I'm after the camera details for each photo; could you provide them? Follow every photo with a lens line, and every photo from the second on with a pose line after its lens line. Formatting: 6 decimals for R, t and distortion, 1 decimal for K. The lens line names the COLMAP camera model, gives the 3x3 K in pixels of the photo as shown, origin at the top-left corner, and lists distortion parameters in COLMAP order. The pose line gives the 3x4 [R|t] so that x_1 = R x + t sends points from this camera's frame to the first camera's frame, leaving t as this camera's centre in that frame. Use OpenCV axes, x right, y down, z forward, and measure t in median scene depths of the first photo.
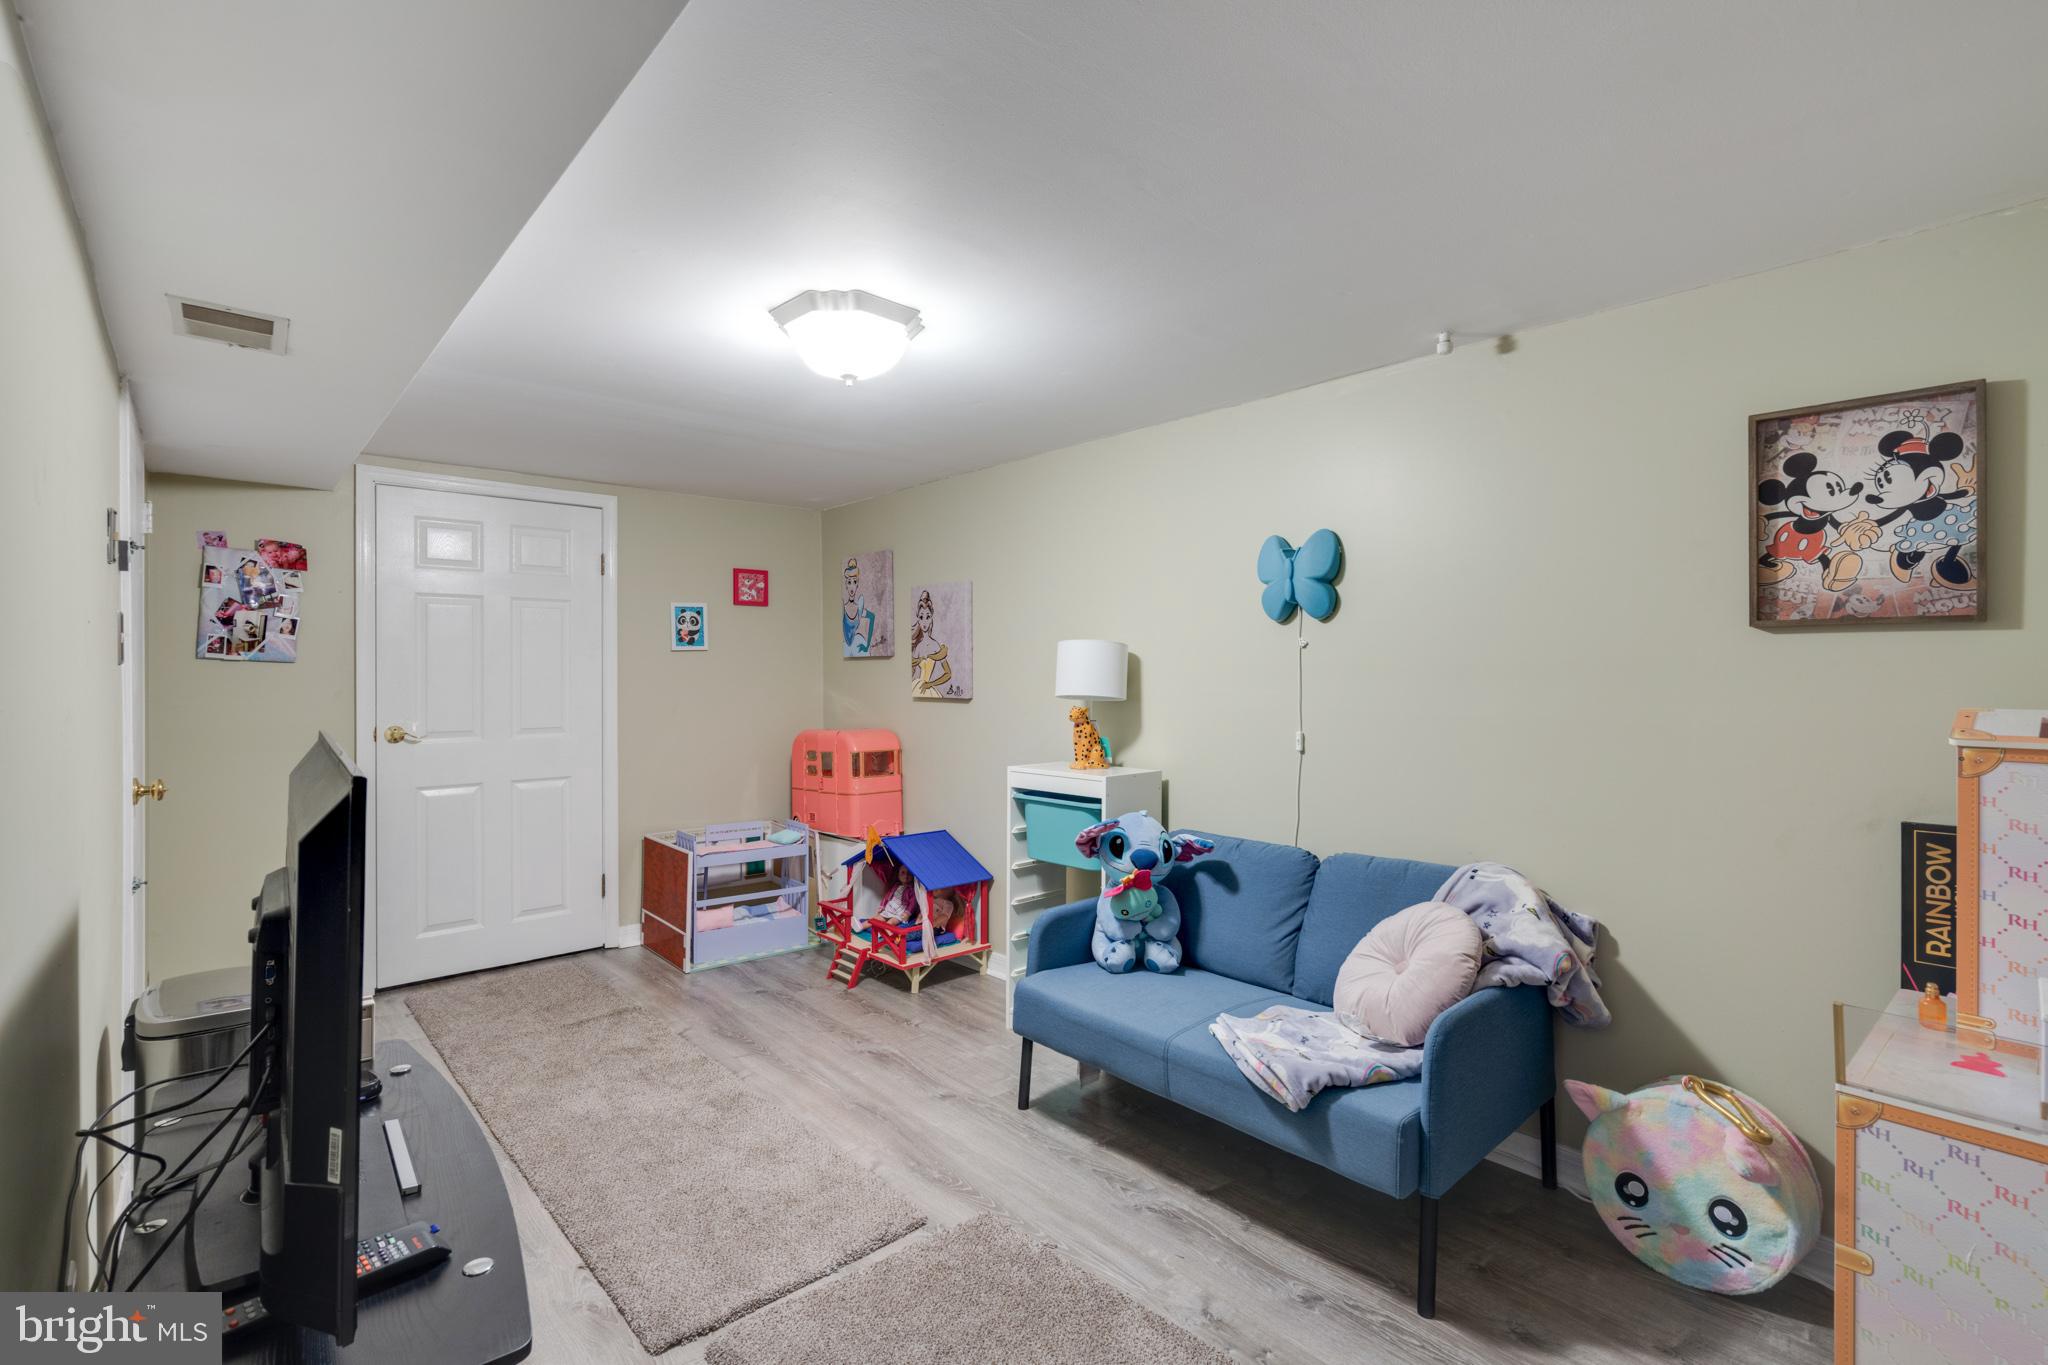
lens RADIAL K [[931.6, 0, 1024.6], [0, 931.6, 678.2], [0, 0, 1]] dist [-0.007836, 0.005862]
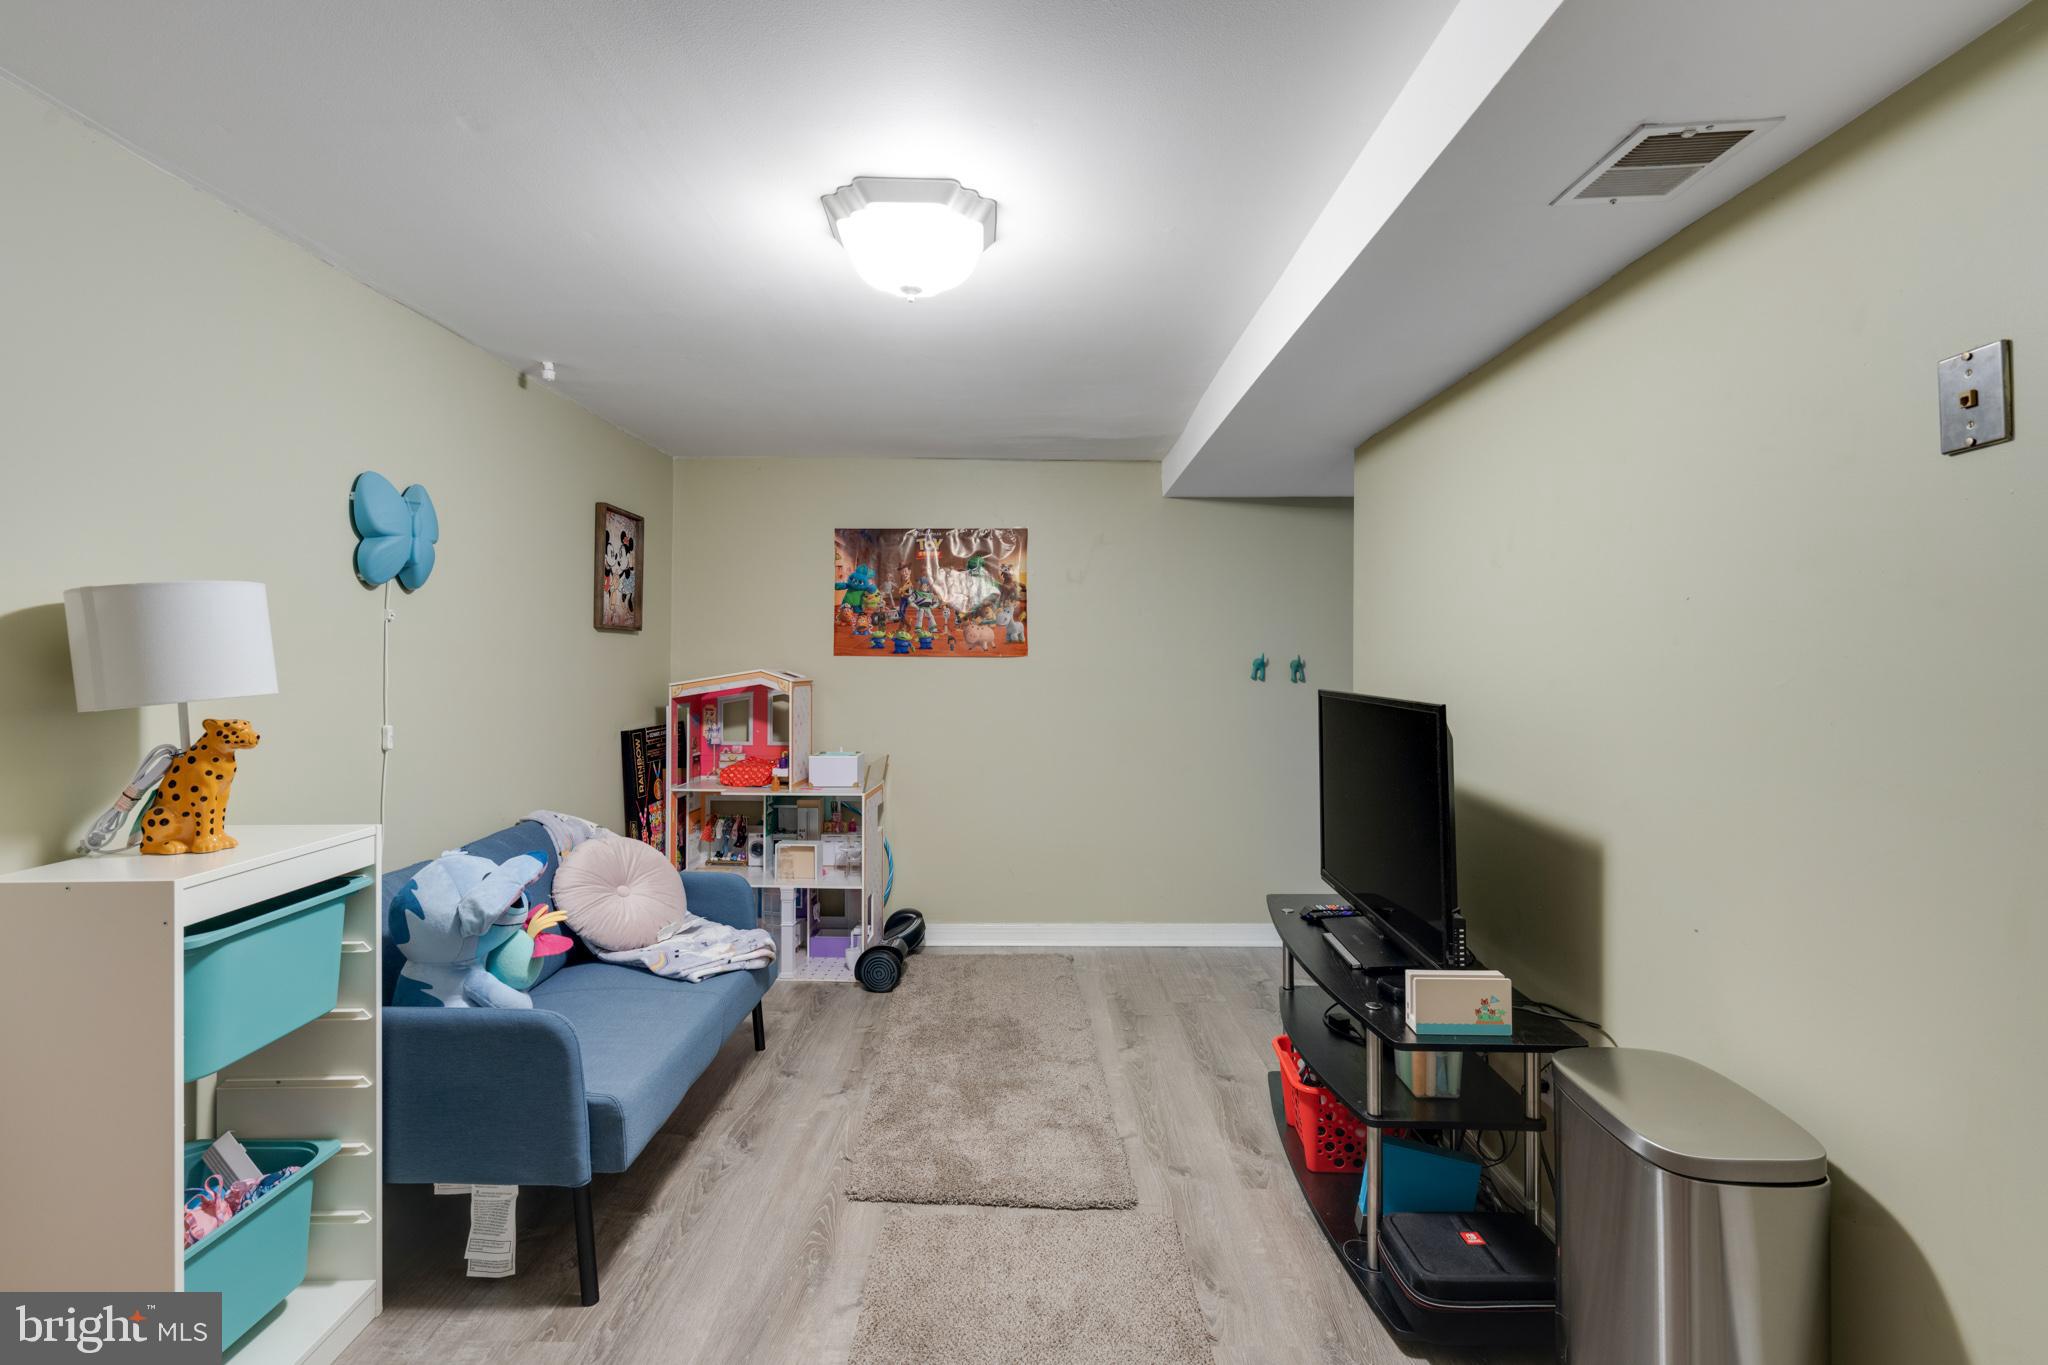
lens RADIAL K [[931.6, 0, 1025.2], [0, 931.6, 665.8], [0, 0, 1]] dist [-0.007836, 0.005862]
pose [[-0.739652, -0.005884, 0.672963, -0.797850], [0.001083, 0.999950, 0.009933, 0.001664], [-0.672988, 0.008075, -0.739609, 1.510909]]
